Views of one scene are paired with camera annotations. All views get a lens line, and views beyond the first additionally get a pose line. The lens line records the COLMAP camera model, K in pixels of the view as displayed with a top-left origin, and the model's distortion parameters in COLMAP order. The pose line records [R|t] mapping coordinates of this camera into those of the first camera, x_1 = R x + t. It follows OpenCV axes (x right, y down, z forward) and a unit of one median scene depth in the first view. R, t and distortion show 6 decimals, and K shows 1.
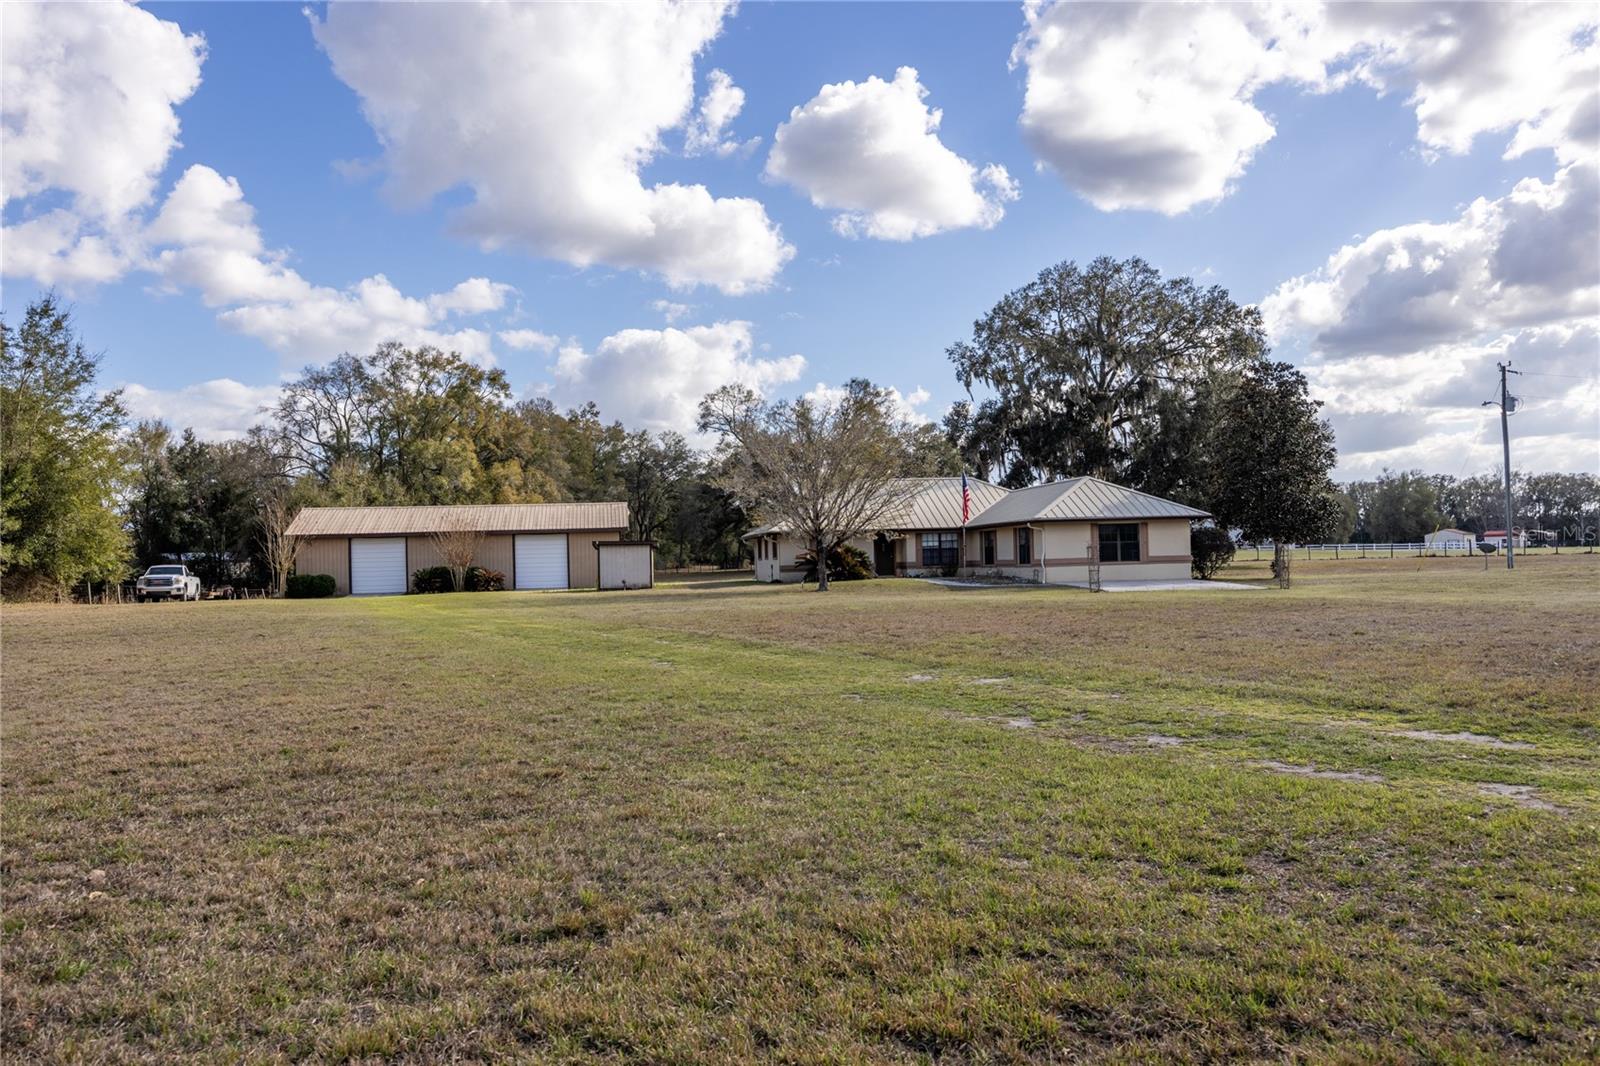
lens RADIAL K [[1339.8, 0, 800.0], [0, 1339.8, 533.0], [0, 0, 1]] dist [-0.002826, -0.001103]
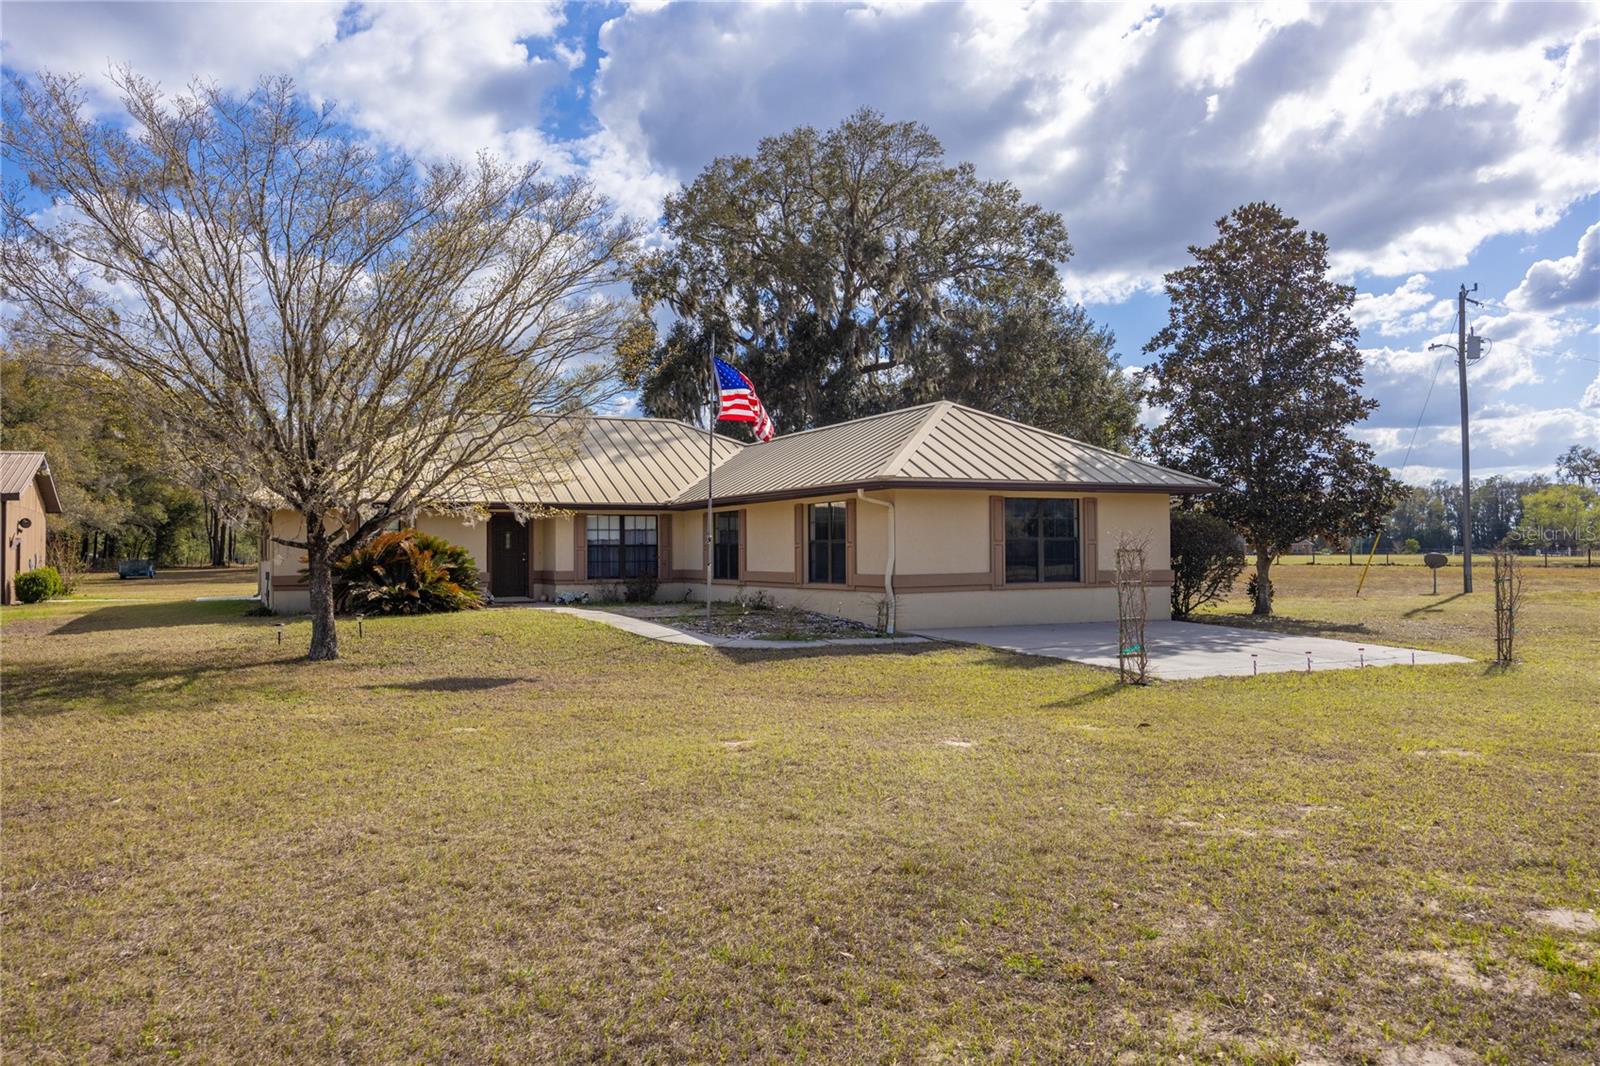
lens RADIAL K [[1139.6, 0, 800.0], [0, 1139.6, 533.0], [0, 0, 1]] dist [-0.104993, -0.000789]
pose [[0.954541, 0.020866, 0.297349, 0.041692], [-0.021462, 0.999769, -0.001259, 0.006375], [-0.297307, -0.005180, 0.954768, 0.578808]]
